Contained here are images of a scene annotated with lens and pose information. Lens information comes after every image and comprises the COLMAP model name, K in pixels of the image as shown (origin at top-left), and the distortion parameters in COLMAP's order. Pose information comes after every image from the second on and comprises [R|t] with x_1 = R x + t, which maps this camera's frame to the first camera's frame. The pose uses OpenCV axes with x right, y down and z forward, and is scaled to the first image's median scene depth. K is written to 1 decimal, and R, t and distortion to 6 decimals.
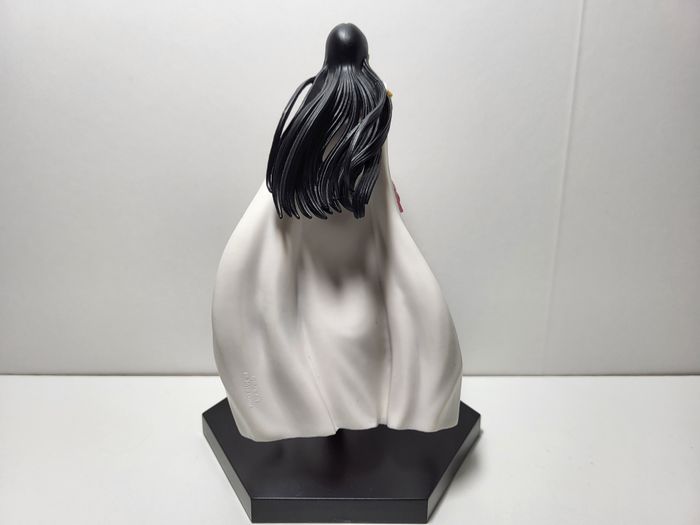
lens RADIAL K [[540.8, 0, 350.0], [0, 540.8, 262.5], [0, 0, 1]] dist [-0.005883, -0.000574]
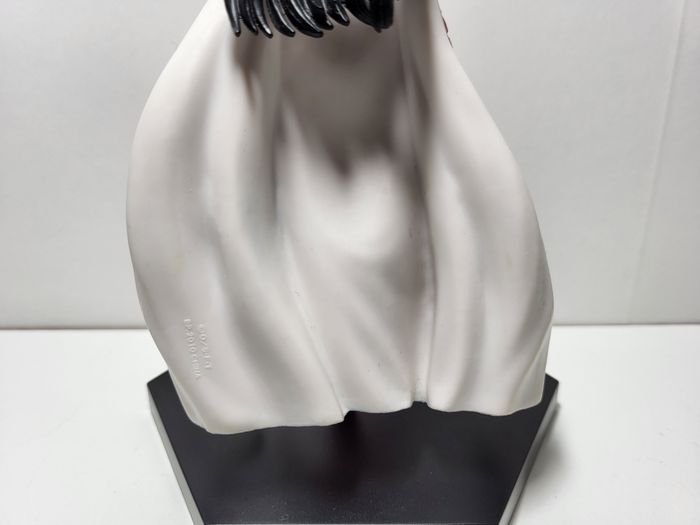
lens RADIAL K [[540.8, 0, 350.0], [0, 540.8, 262.5], [0, 0, 1]] dist [-0.005883, -0.000574]
pose [[0.999834, -0.009168, -0.015771, -0.008541], [0.010426, 0.996610, 0.081611, 0.095474], [0.014970, -0.081762, 0.996539, 0.421472]]
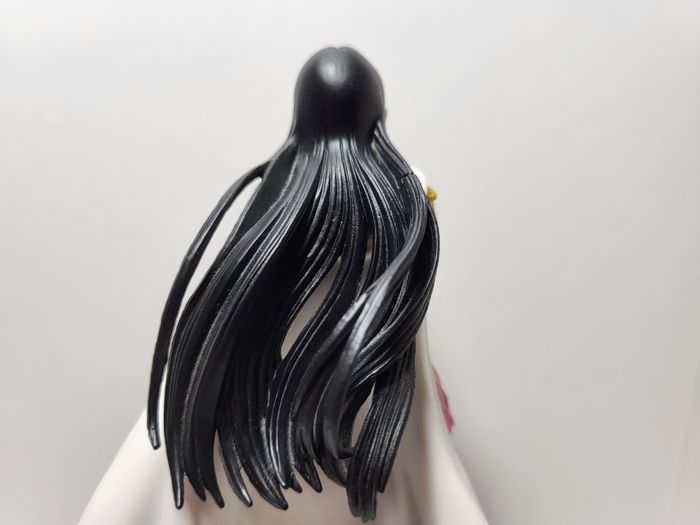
lens RADIAL K [[540.8, 0, 350.0], [0, 540.8, 262.5], [0, 0, 1]] dist [-0.005883, -0.000574]
pose [[0.999888, 0.003275, -0.014583, 0.011166], [-0.003521, 0.999852, -0.016847, -0.251871], [0.014525, 0.016896, 0.999752, 0.545655]]
